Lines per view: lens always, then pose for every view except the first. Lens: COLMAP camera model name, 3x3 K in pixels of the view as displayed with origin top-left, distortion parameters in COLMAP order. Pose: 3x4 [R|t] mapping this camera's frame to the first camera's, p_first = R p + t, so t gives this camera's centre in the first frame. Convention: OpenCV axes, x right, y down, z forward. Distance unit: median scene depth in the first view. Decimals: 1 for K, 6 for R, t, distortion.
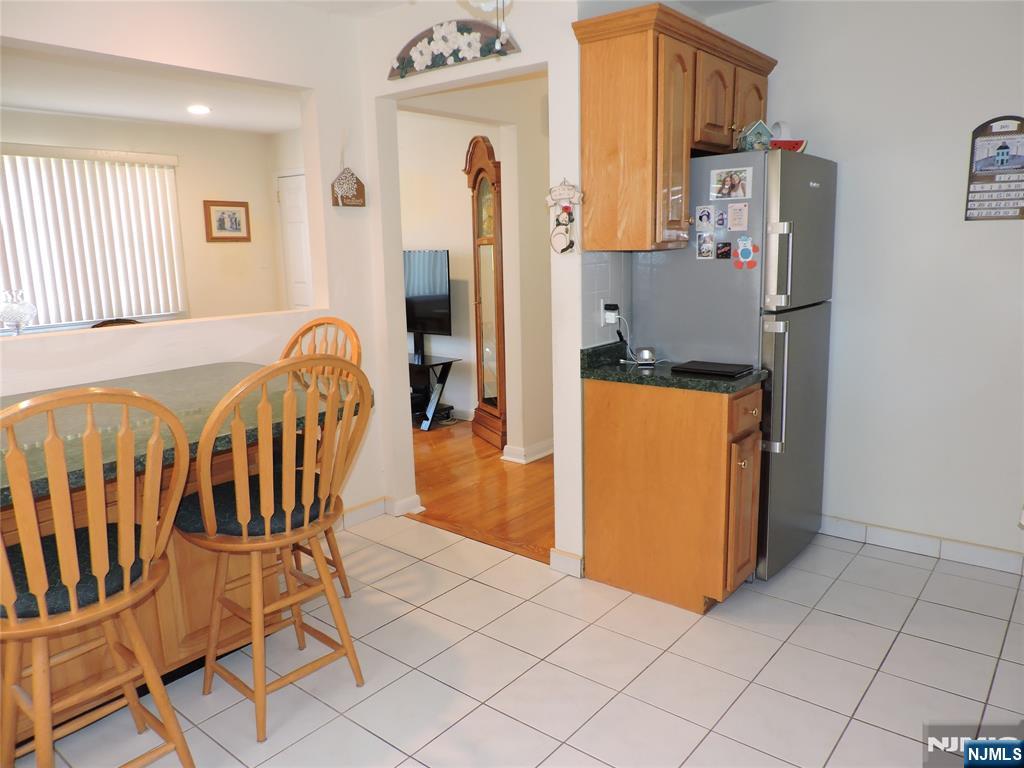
lens RADIAL K [[733.0, 0, 512.0], [0, 733.0, 384.0], [0, 0, 1]] dist [-0.014705, -0.002773]
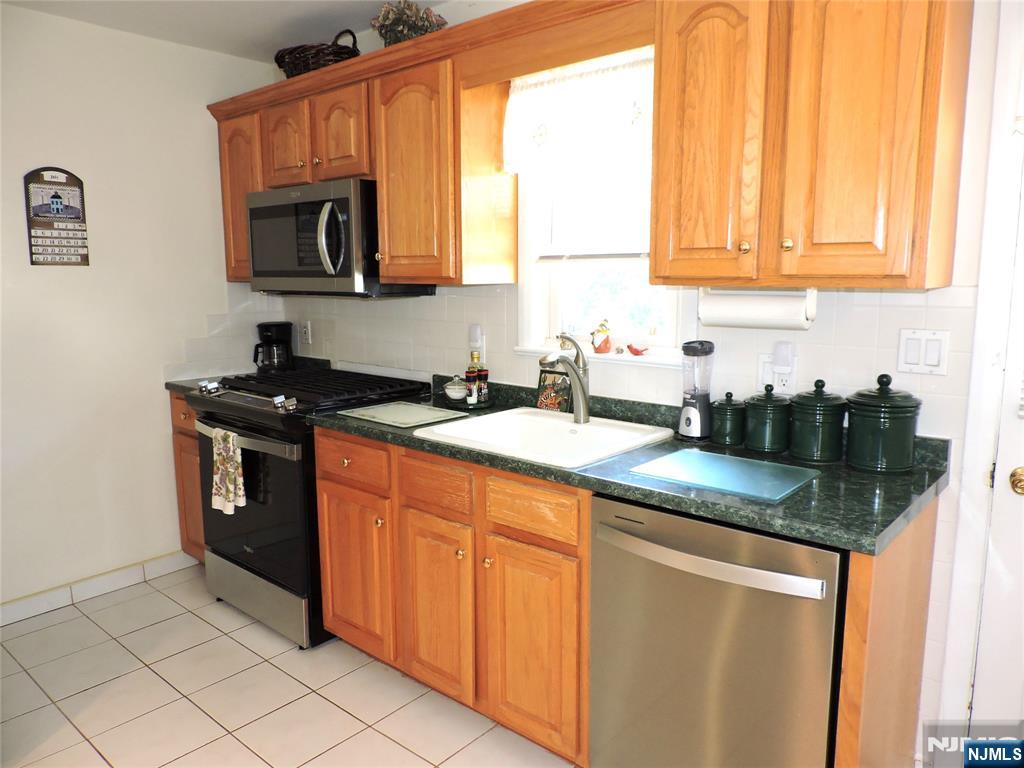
lens RADIAL K [[733.0, 0, 512.0], [0, 733.0, 384.0], [0, 0, 1]] dist [-0.014705, -0.002773]
pose [[0.028328, -0.124766, 0.991782, -0.369971], [0.193312, 0.974133, 0.117024, -0.056474], [-0.980728, 0.188409, 0.051714, 0.341315]]
